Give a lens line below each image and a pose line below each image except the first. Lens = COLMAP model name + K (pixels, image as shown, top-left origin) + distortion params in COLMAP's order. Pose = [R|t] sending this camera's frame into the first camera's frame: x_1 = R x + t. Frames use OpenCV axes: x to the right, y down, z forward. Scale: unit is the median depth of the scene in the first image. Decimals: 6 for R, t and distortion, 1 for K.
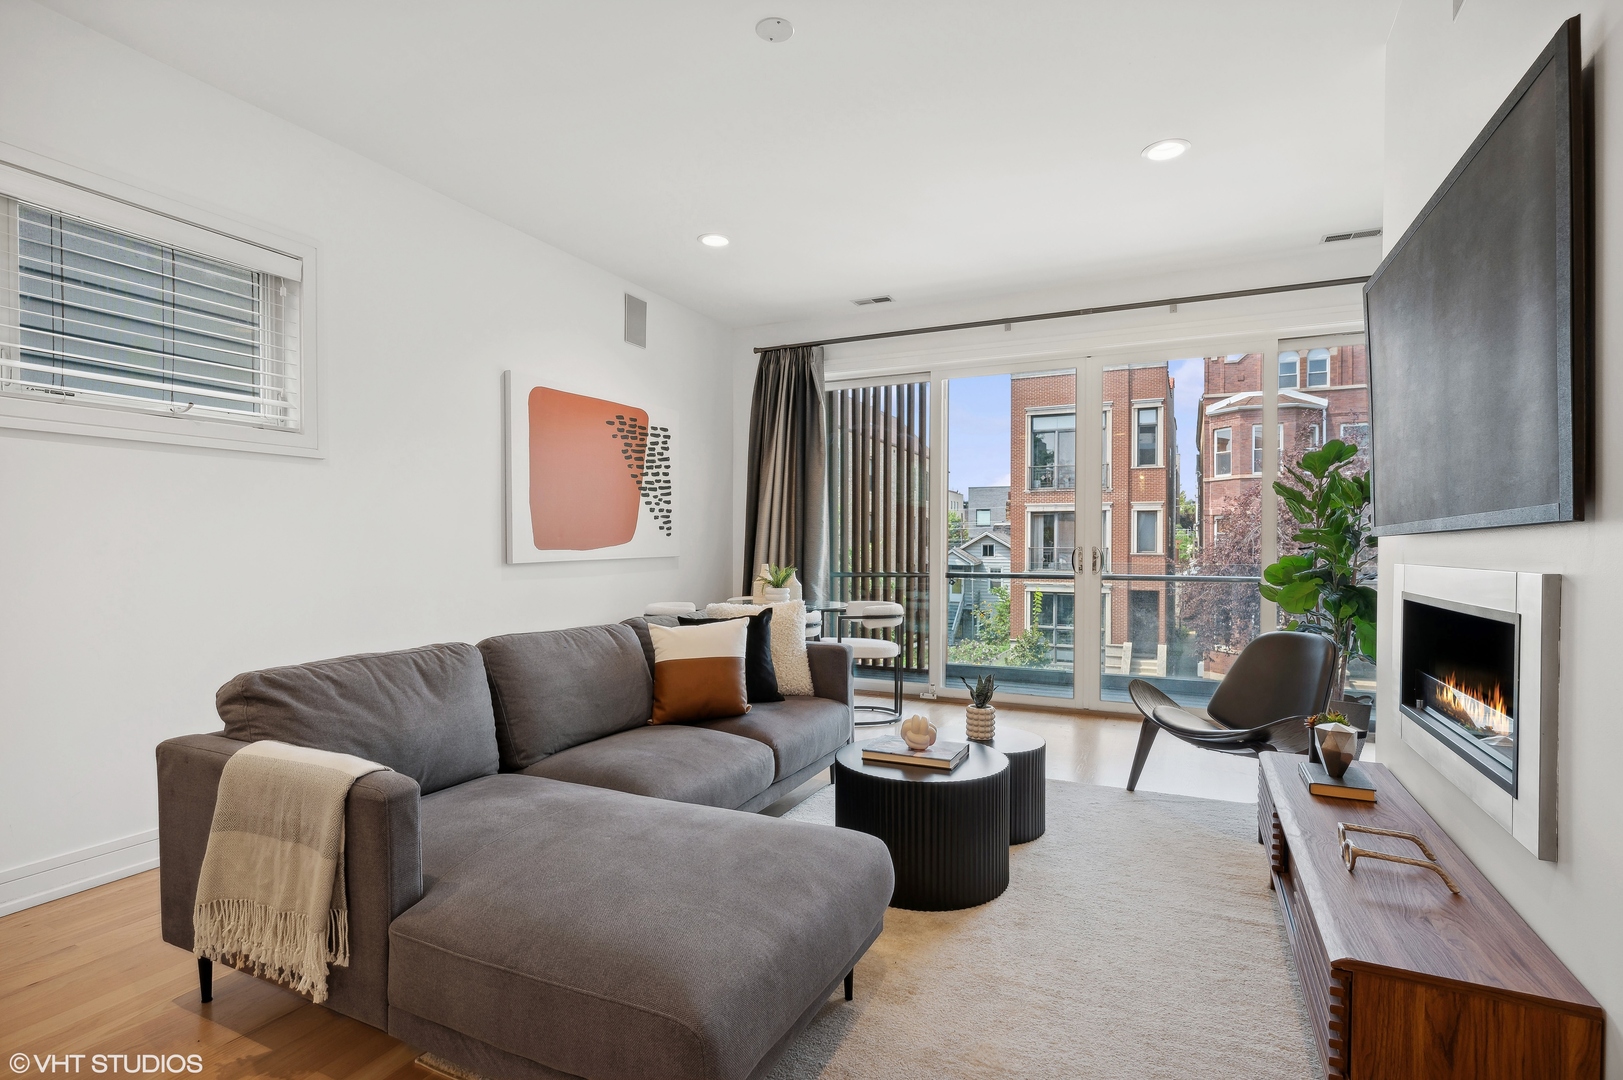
lens RADIAL K [[790.4, 0, 814.1], [0, 790.4, 550.0], [0, 0, 1]] dist [0.000418, 0.002030]
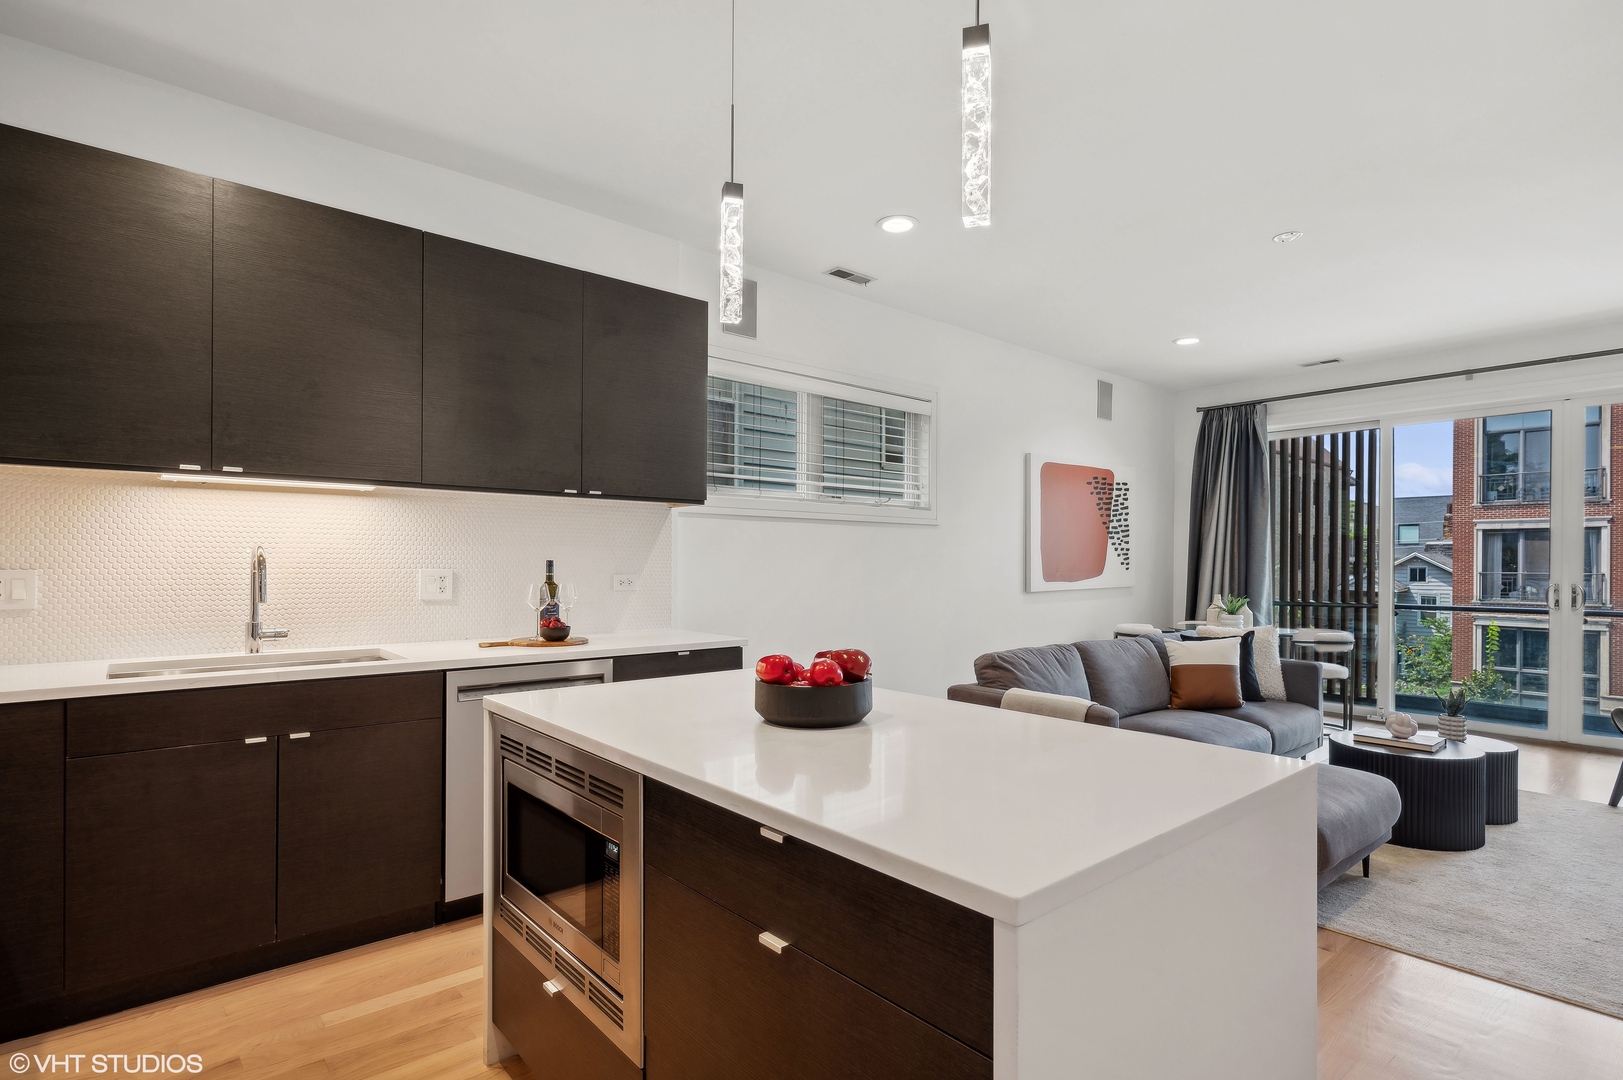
lens RADIAL K [[790.4, 0, 836.6], [0, 790.4, 563.1], [0, 0, 1]] dist [0.000418, 0.002030]
pose [[0.914927, 0.004074, -0.403598, -0.105168], [-0.007705, 0.999943, -0.007374, -0.016188], [0.403545, 0.009856, 0.914907, -0.322919]]
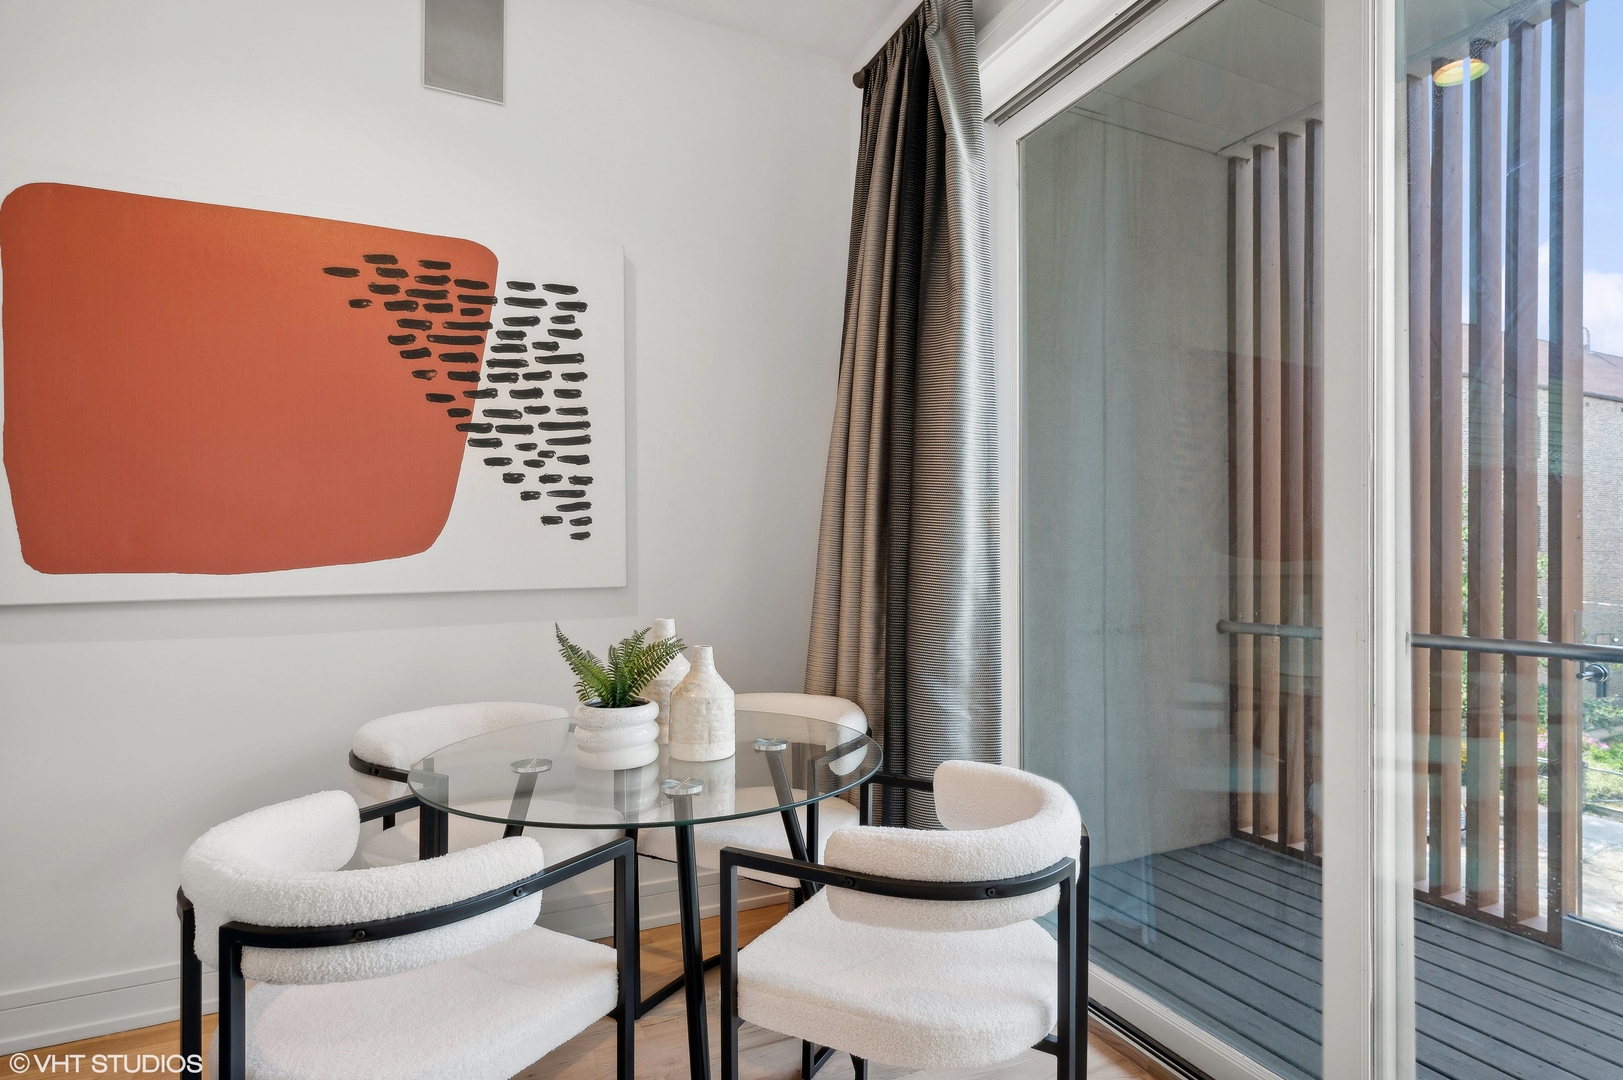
lens RADIAL K [[847.1, 0, 809.3], [0, 847.1, 542.6], [0, 0, 1]] dist [0.000779, 0.000023]
pose [[0.776679, -0.002617, -0.629891, 0.205289], [-0.006696, 0.999901, -0.012410, -0.011476], [0.629861, 0.013856, 0.776585, 0.750200]]
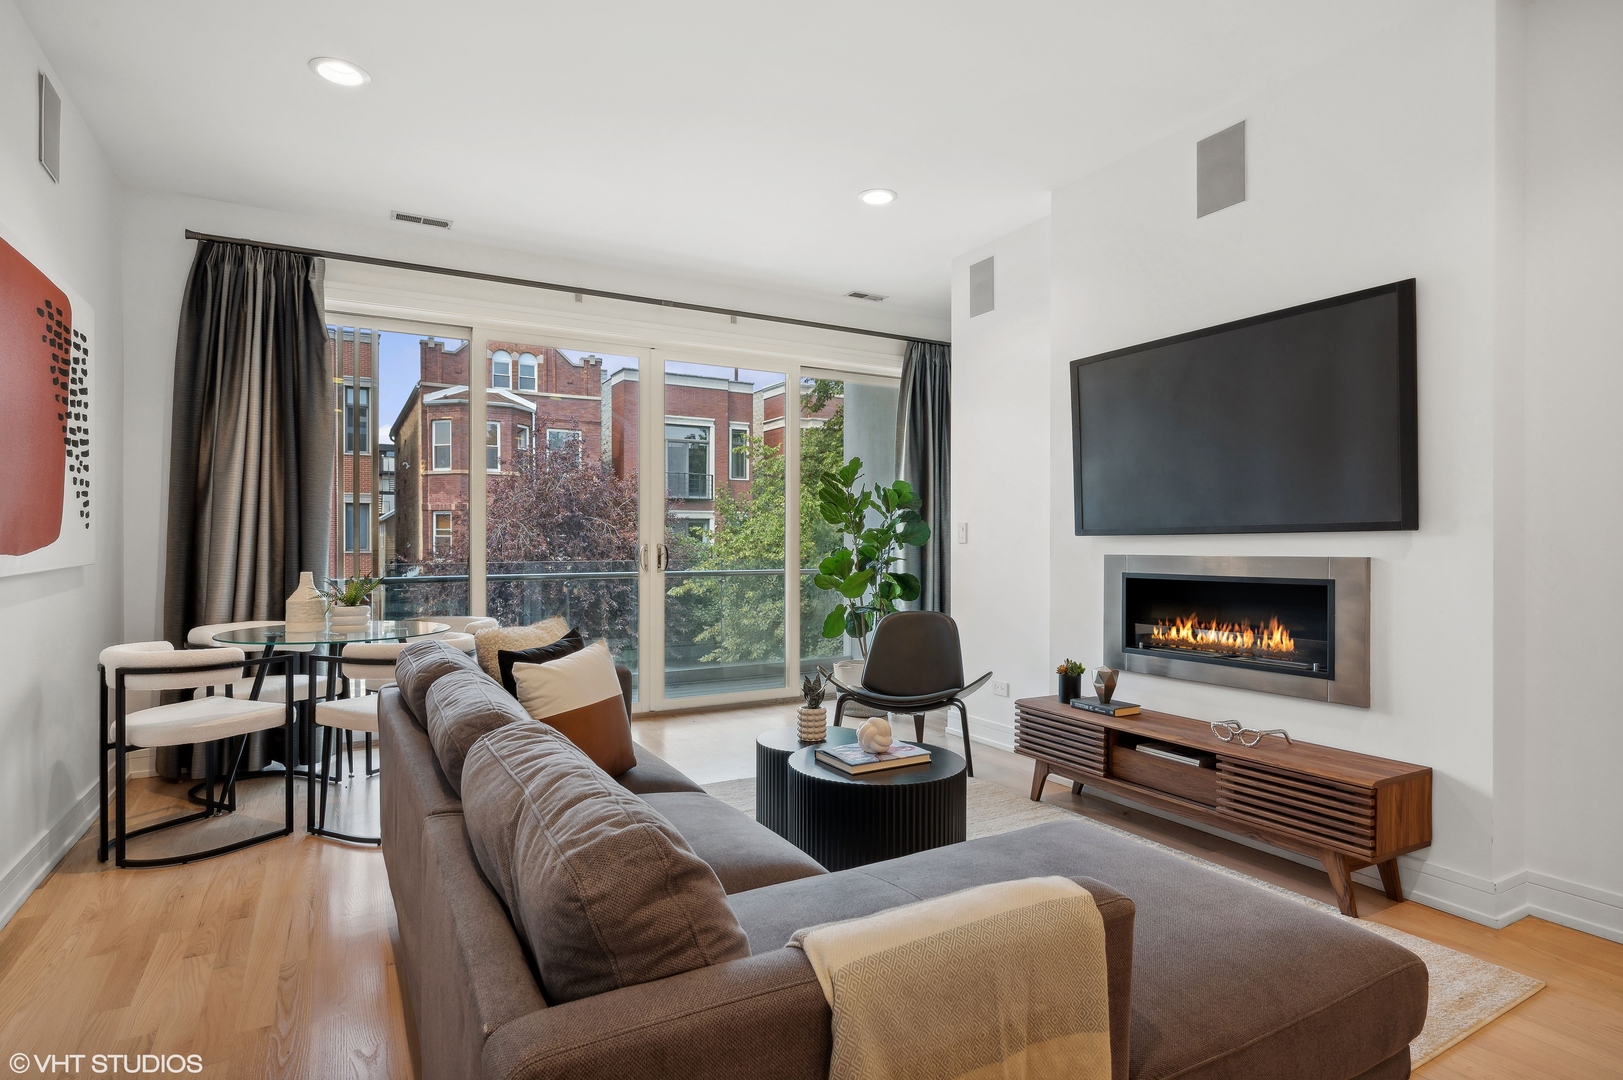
lens RADIAL K [[847.1, 0, 820.6], [0, 847.1, 541.9], [0, 0, 1]] dist [0.000779, 0.000023]
pose [[0.579465, -0.002340, 0.814994, -0.387113], [0.007192, 0.999972, -0.002243, -0.002666], [-0.814965, 0.007162, 0.579466, 0.231557]]
